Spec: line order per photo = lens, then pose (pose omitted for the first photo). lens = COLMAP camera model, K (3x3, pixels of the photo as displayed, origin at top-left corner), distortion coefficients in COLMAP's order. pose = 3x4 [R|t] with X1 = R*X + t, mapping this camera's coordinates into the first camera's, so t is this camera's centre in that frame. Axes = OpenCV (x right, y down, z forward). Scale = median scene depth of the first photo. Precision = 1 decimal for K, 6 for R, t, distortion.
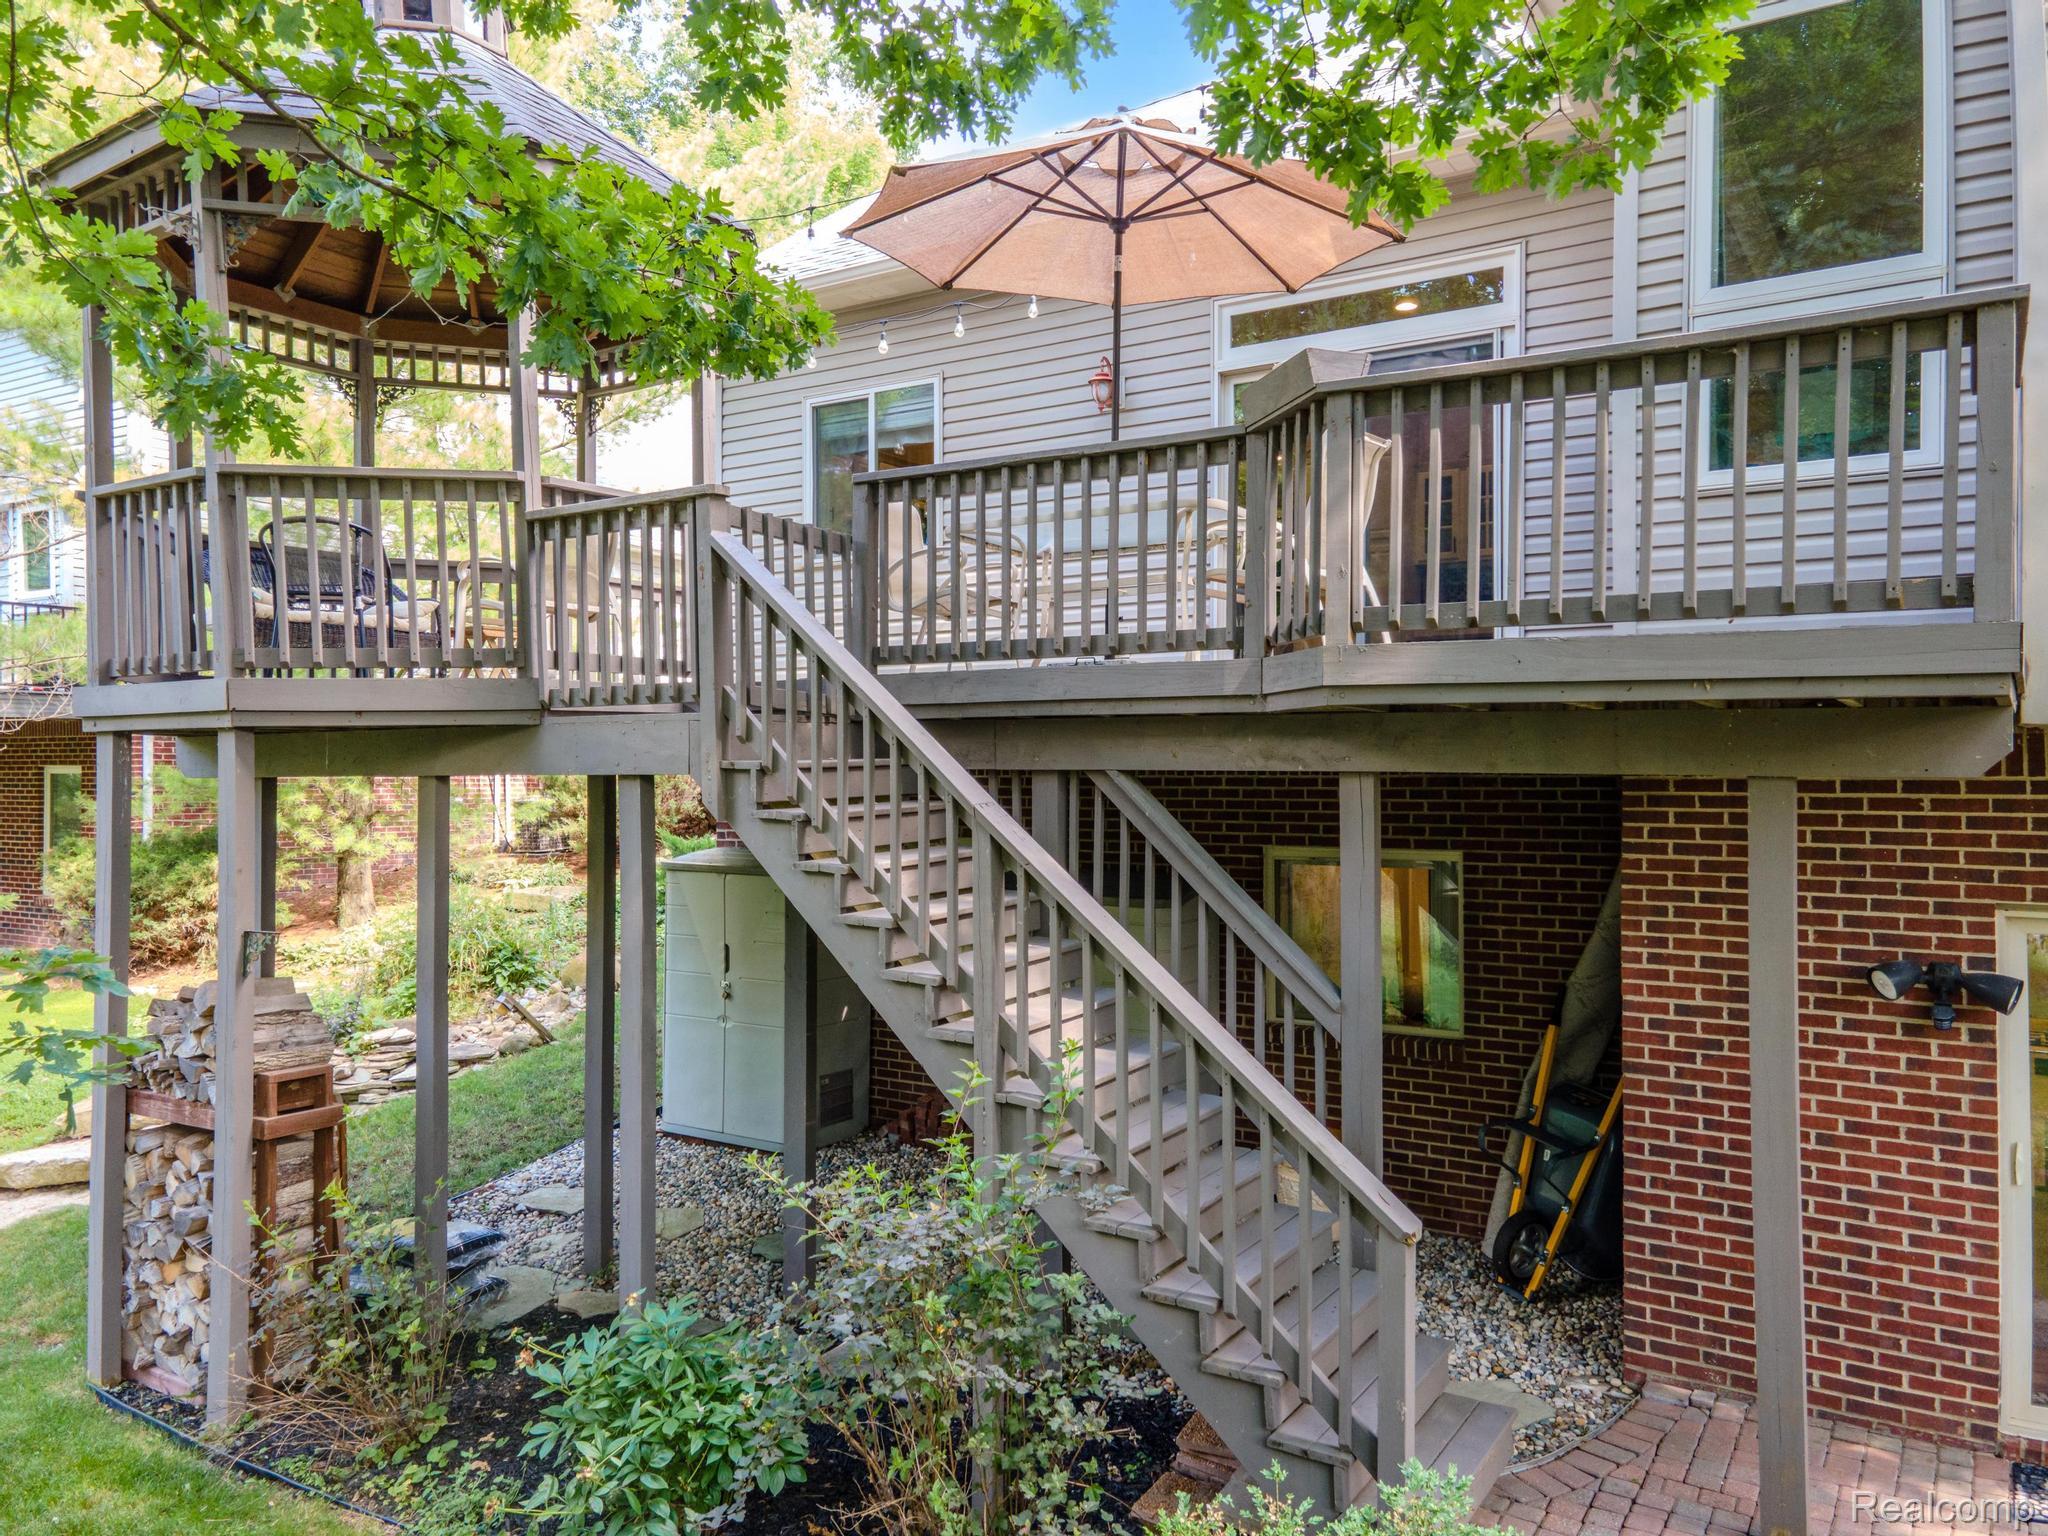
lens RADIAL K [[1488.6, 0, 1017.7], [0, 1488.6, 752.6], [0, 0, 1]] dist [0.040730, 0.027622]
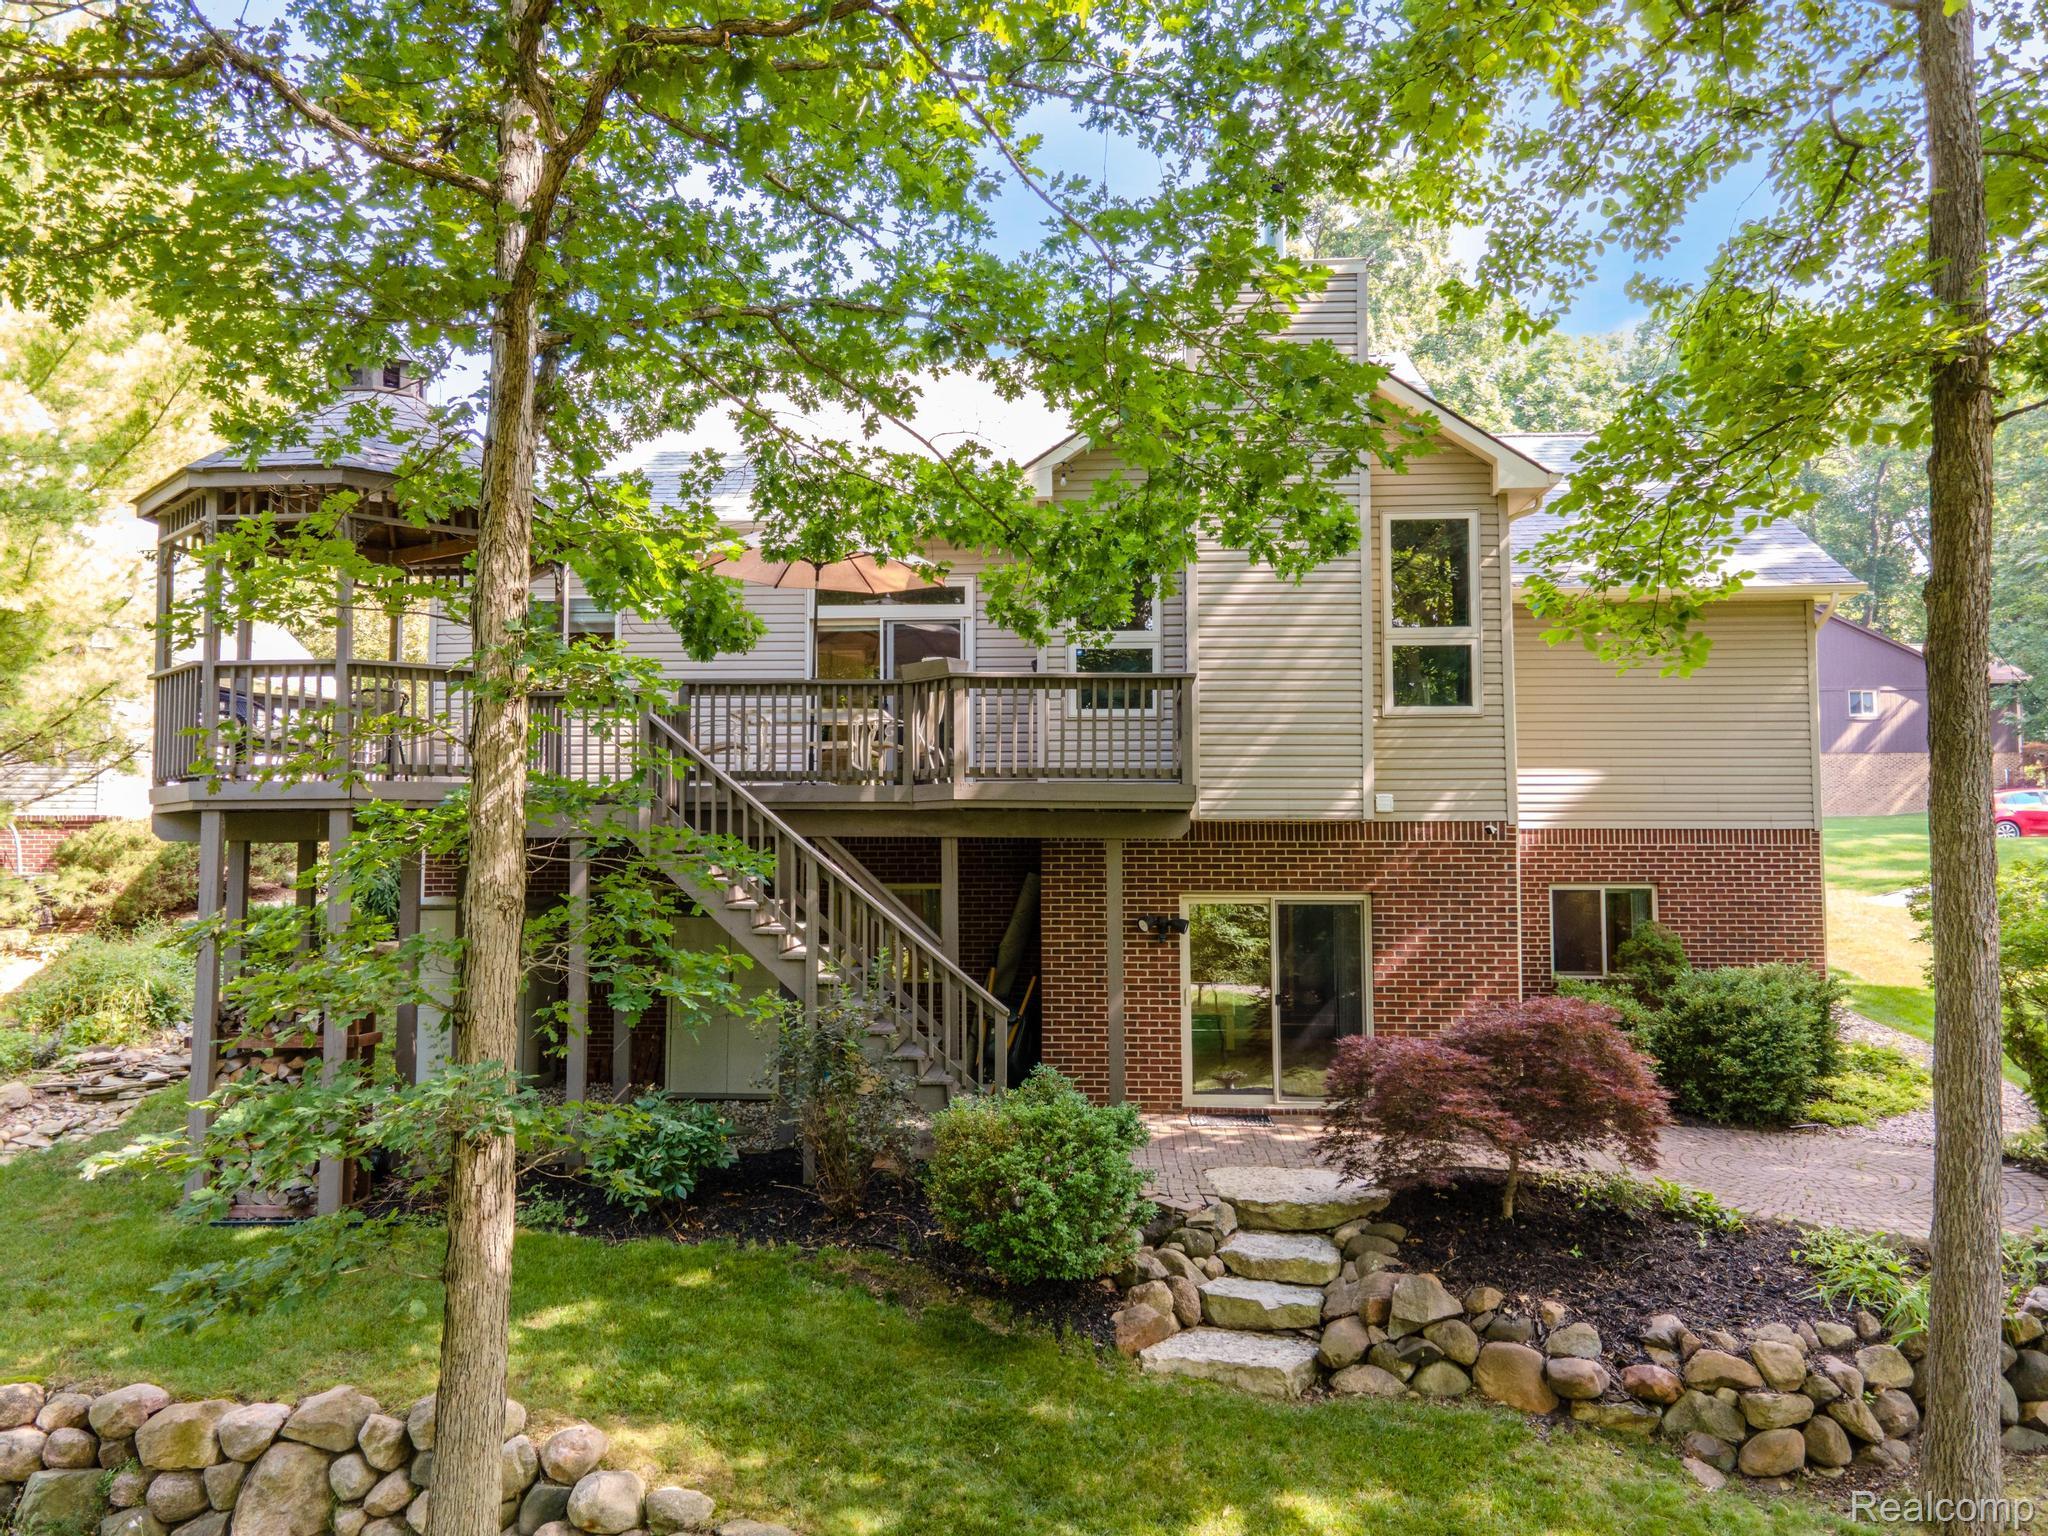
lens RADIAL K [[1488.6, 0, 1017.7], [0, 1488.6, 752.6], [0, 0, 1]] dist [0.040730, 0.027622]
pose [[0.870156, 0.037783, 0.491325, -0.736533], [-0.001588, 0.997266, -0.073878, 0.047702], [-0.492773, 0.063505, 0.867837, -0.929698]]
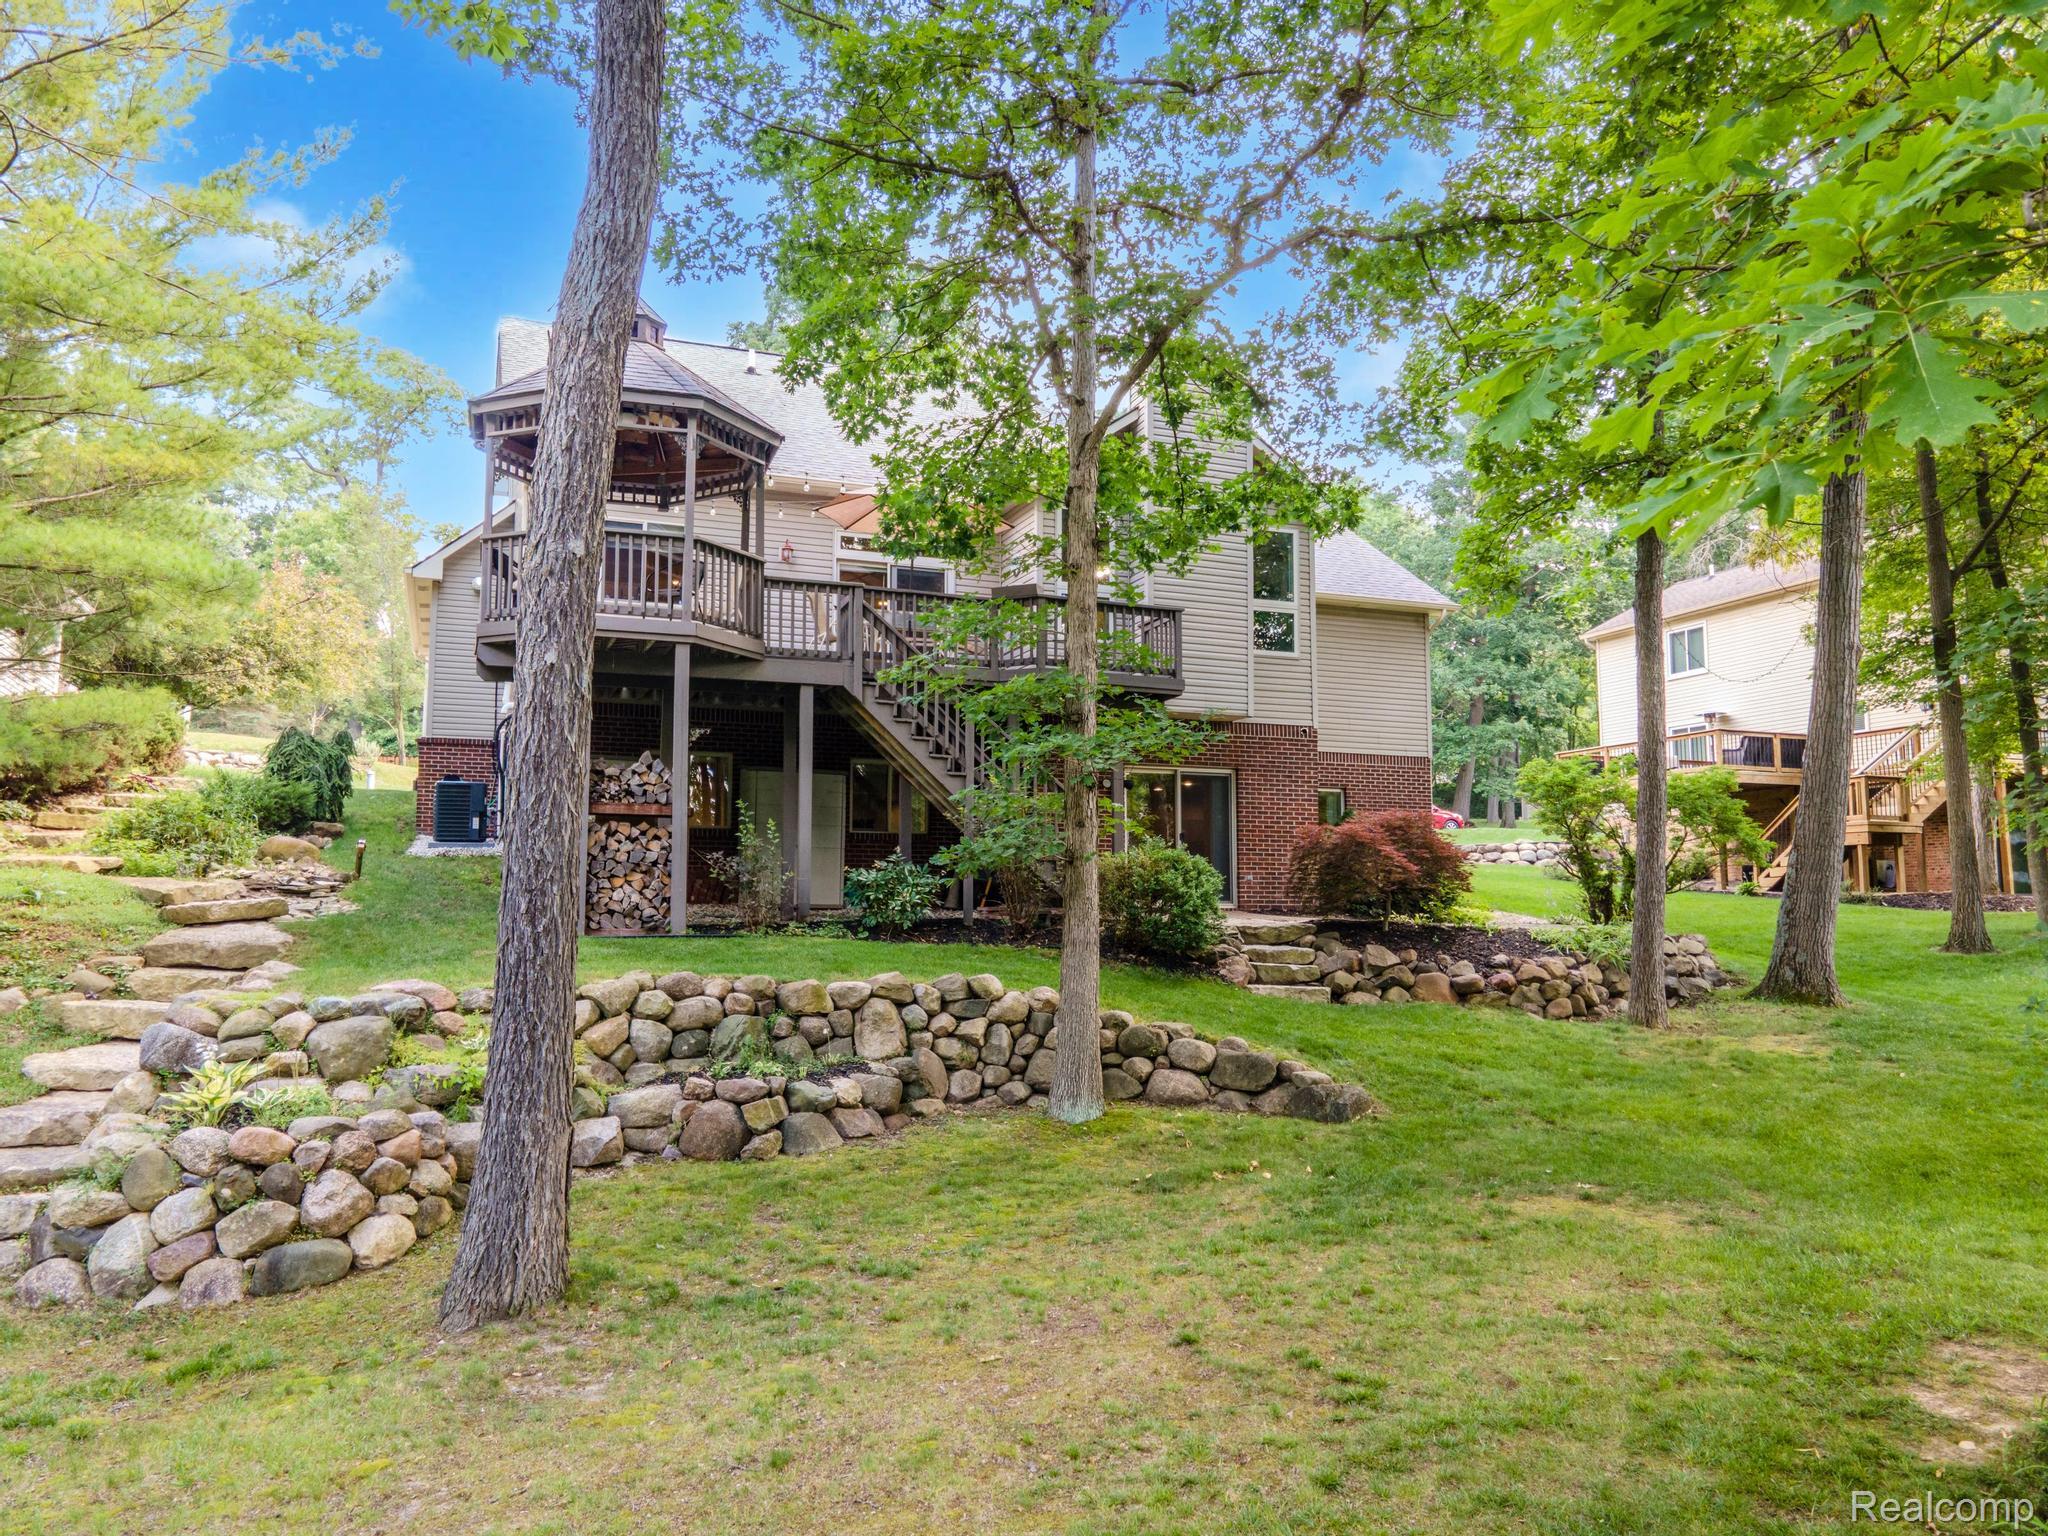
lens RADIAL K [[1488.6, 0, 1017.7], [0, 1488.6, 752.6], [0, 0, 1]] dist [0.040730, 0.027622]
pose [[0.587236, 0.096193, 0.803680, -2.206770], [-0.007392, 0.993509, -0.113513, 0.444139], [-0.809382, 0.060718, 0.584135, -0.825878]]
